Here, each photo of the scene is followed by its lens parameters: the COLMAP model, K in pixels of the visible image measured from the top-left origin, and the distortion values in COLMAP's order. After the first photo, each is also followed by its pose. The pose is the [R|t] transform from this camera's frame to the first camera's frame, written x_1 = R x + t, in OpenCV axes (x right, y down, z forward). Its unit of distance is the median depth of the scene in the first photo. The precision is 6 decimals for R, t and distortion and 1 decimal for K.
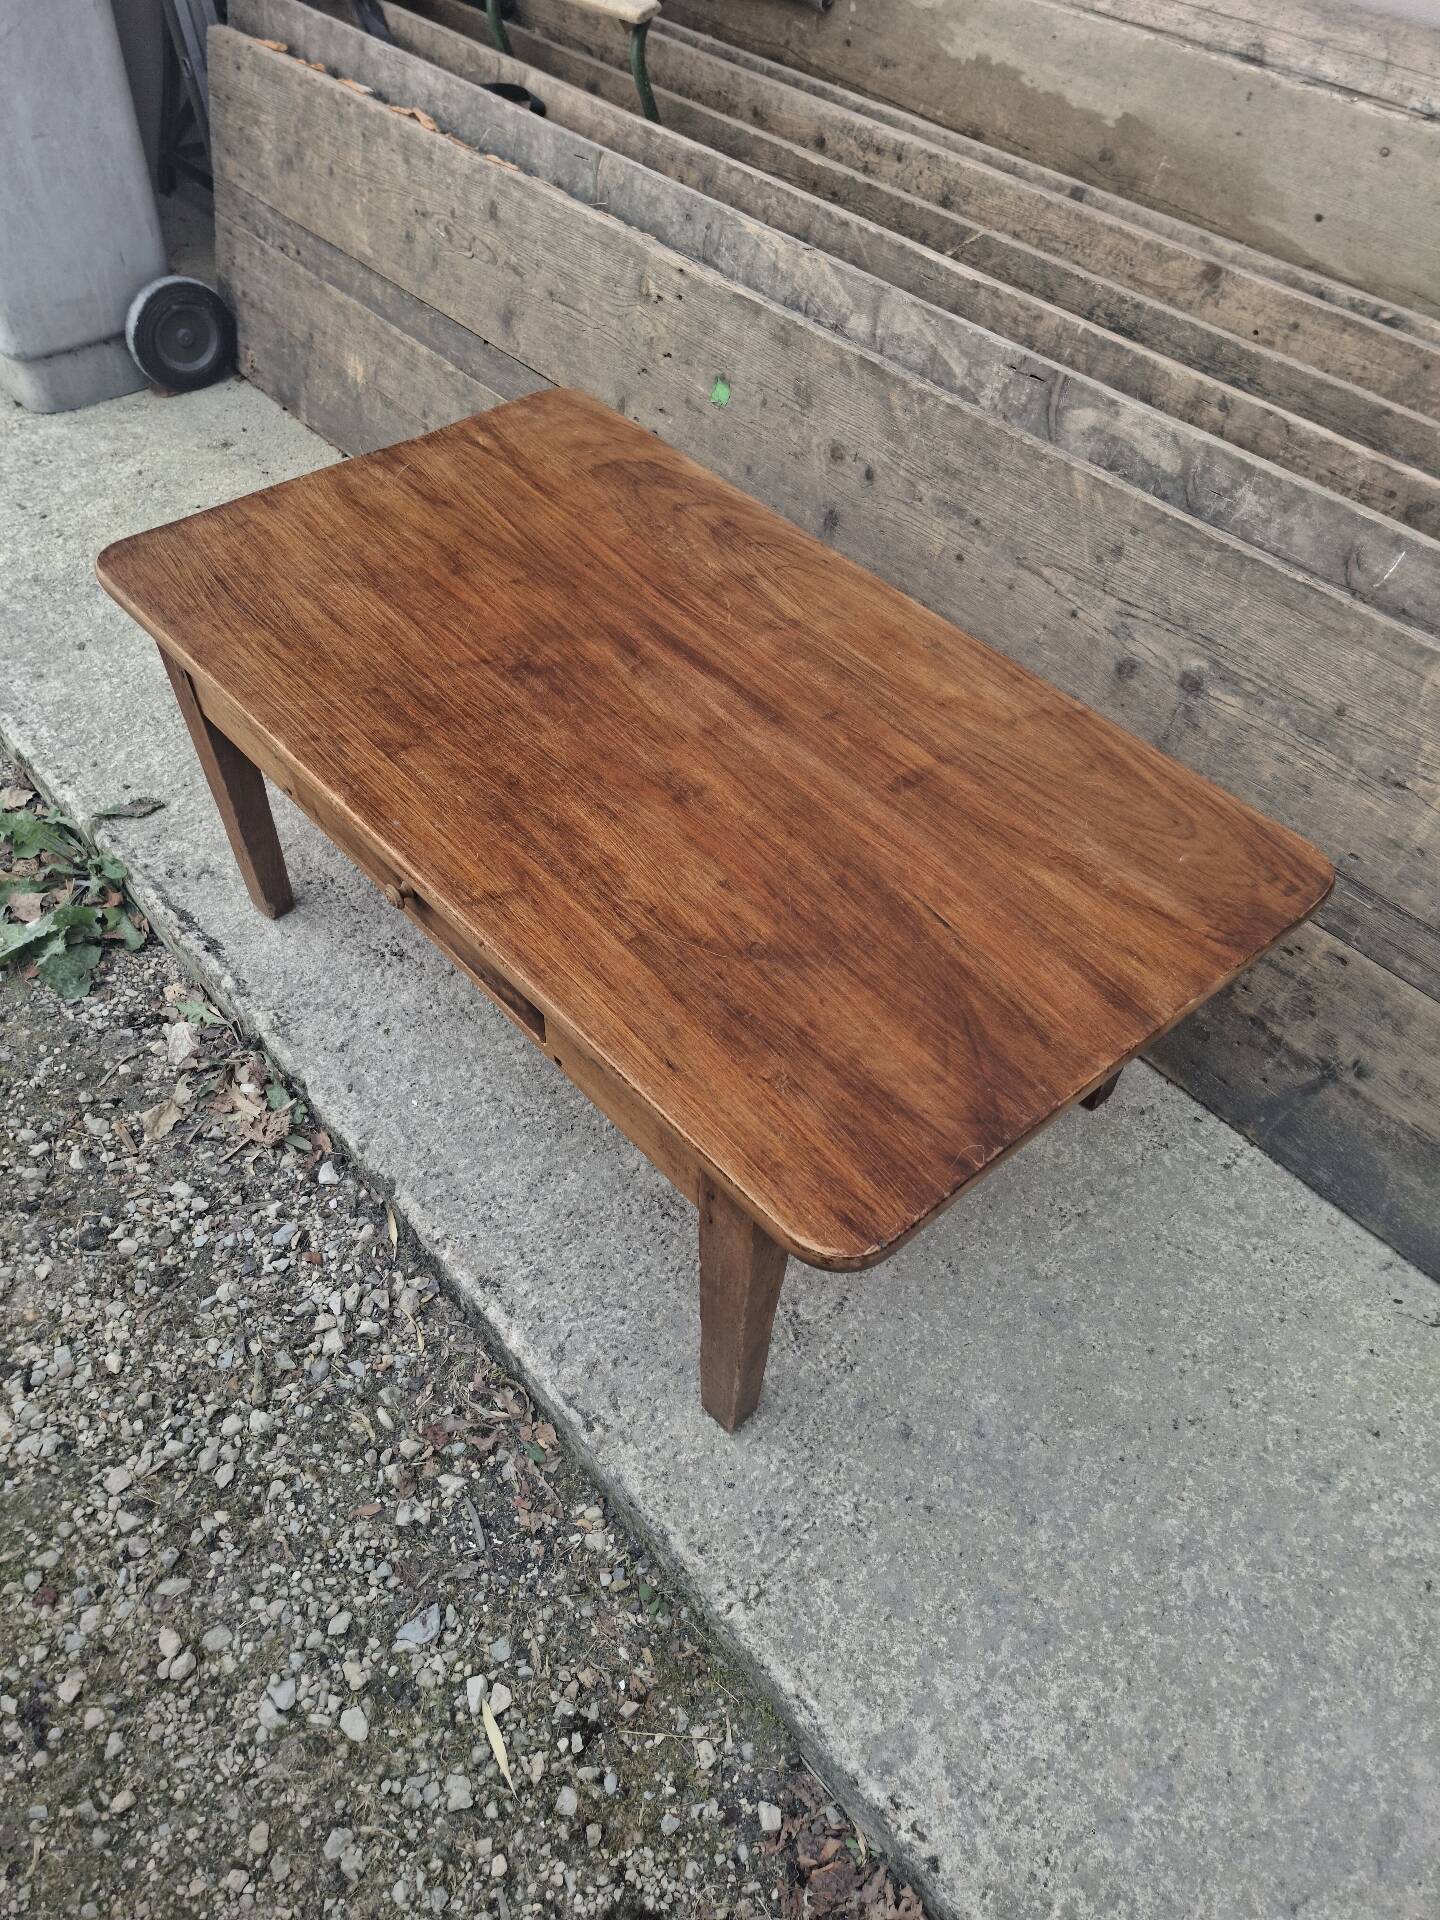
lens RADIAL K [[1341.5, 0, 732.9], [0, 1341.5, 944.3], [0, 0, 1]] dist [0.057147, -0.070517]
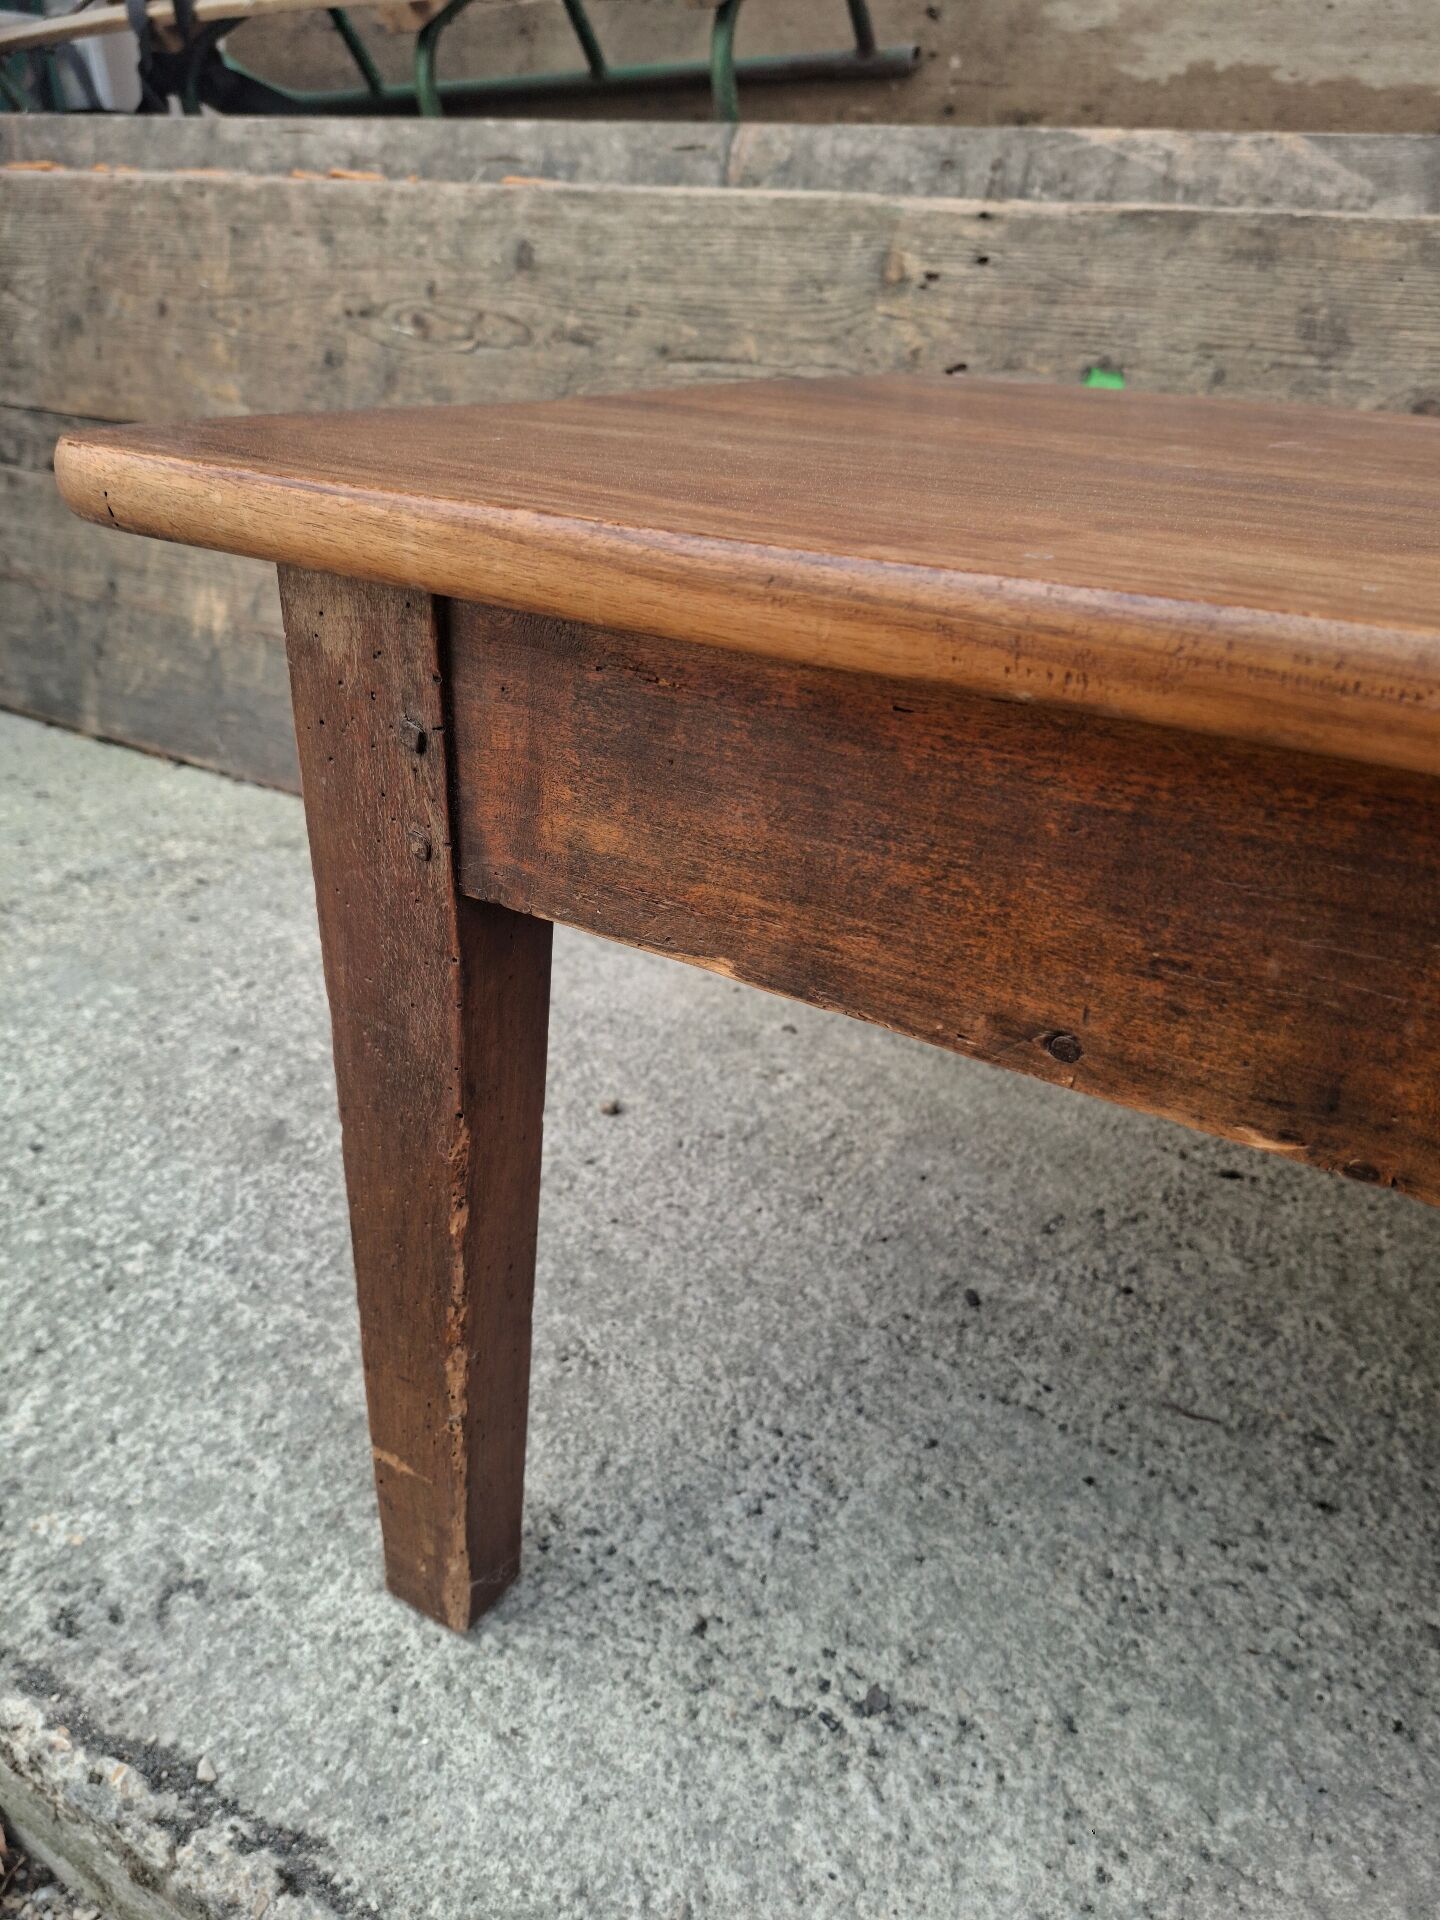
lens RADIAL K [[1341.5, 0, 726.6], [0, 1341.5, 979.6], [0, 0, 1]] dist [0.057147, -0.070517]
pose [[0.949420, -0.137945, 0.282085, -0.430639], [0.221606, 0.930802, -0.290684, -0.084321], [-0.222467, 0.338494, 0.914292, 0.792591]]
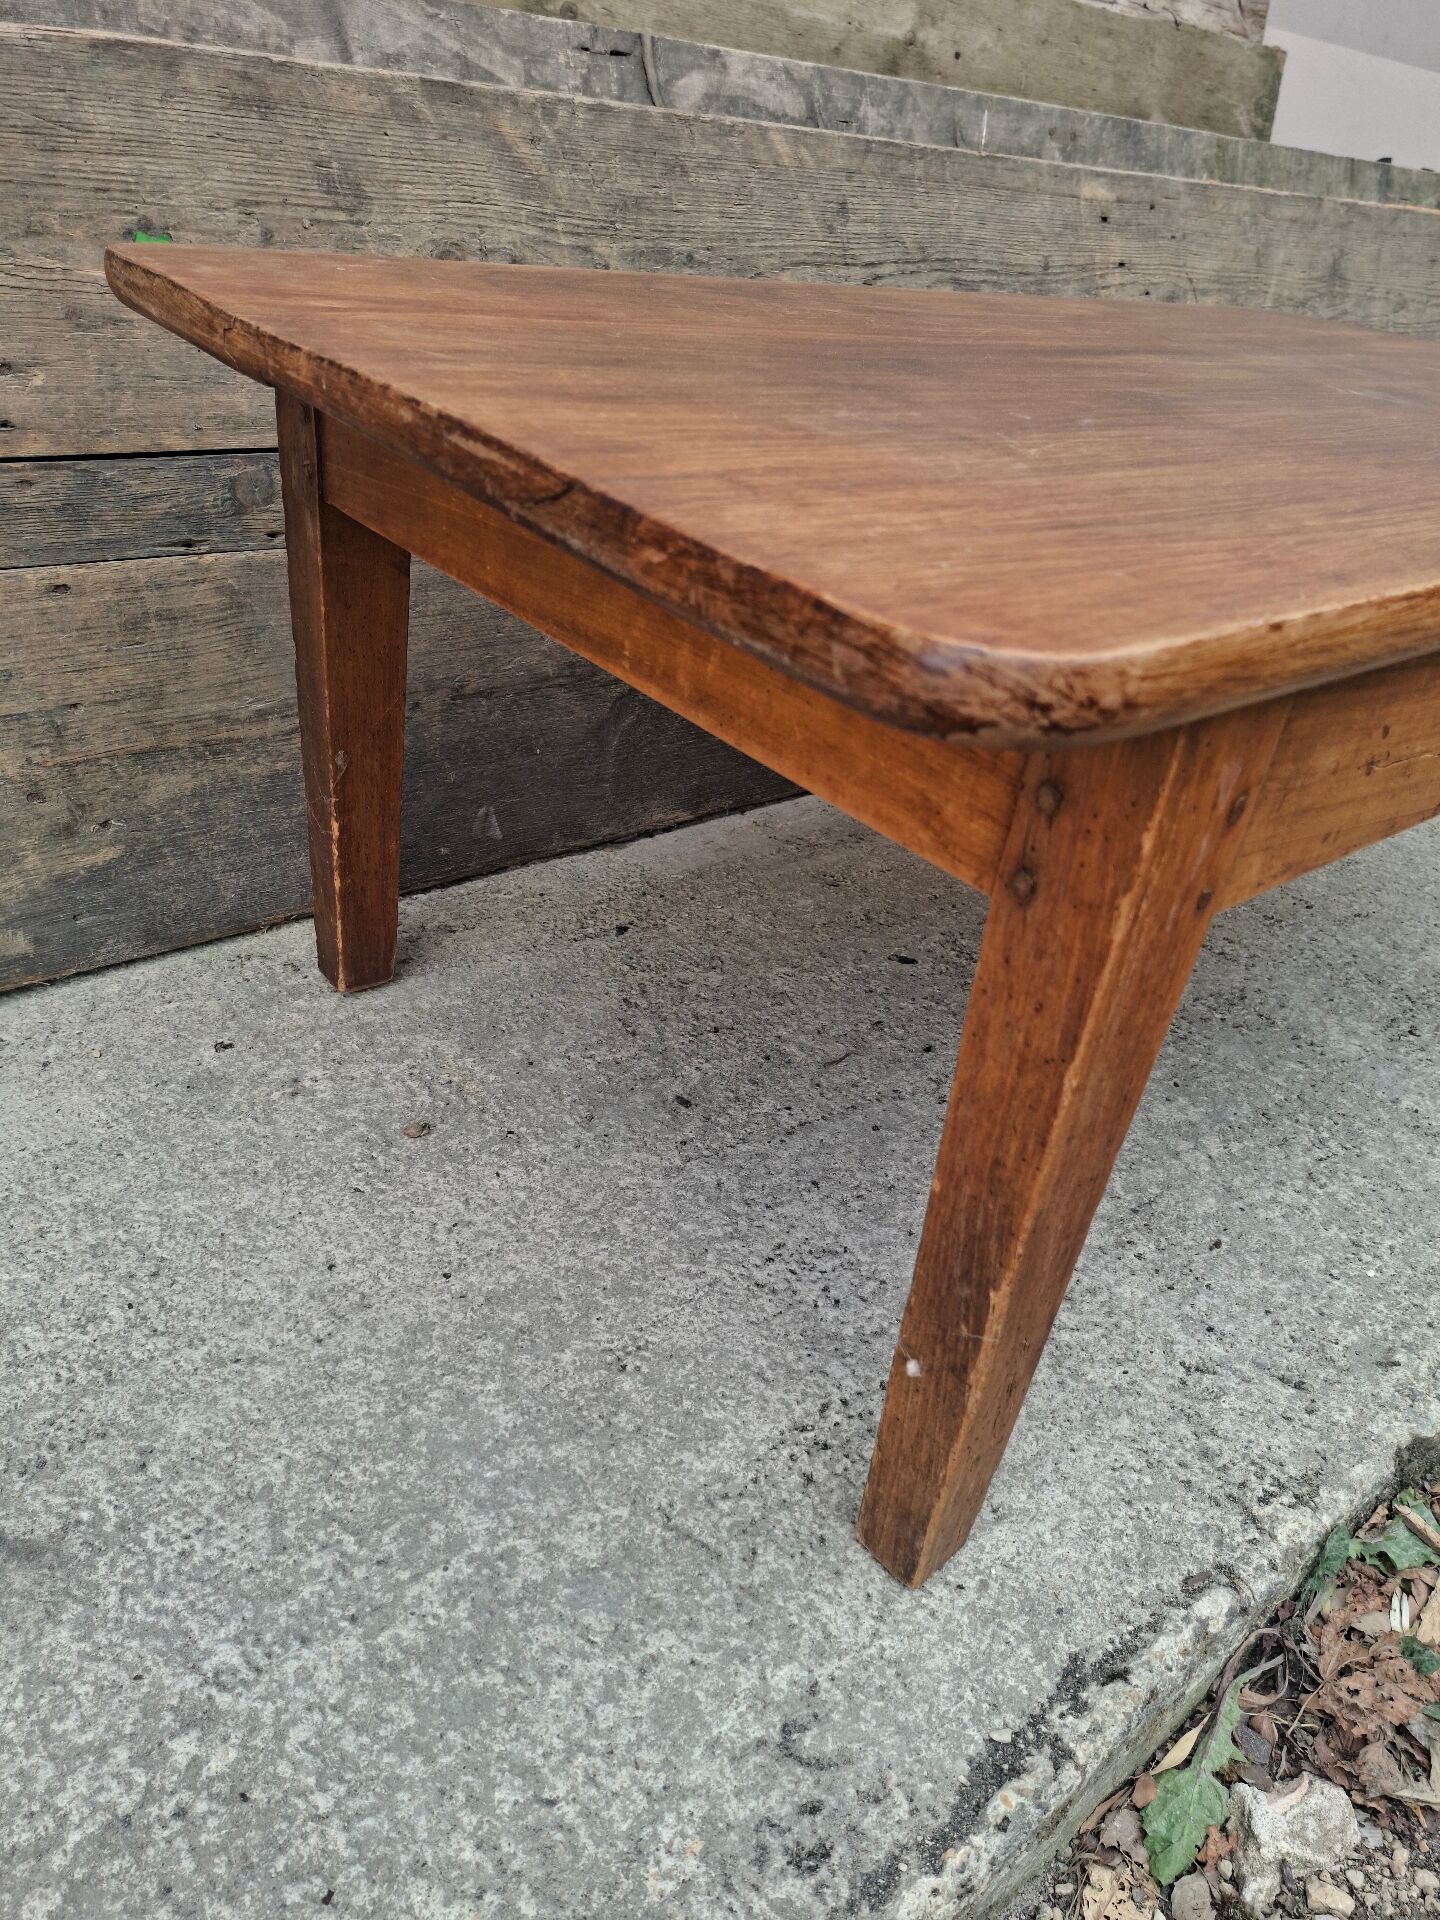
lens RADIAL K [[1341.5, 0, 713.4], [0, 1341.5, 986.7], [0, 0, 1]] dist [0.057147, -0.070517]
pose [[0.051631, -0.565379, 0.823213, -0.705402], [0.669361, 0.631340, 0.391620, -0.384548], [-0.741141, 0.530807, 0.411040, 1.012070]]
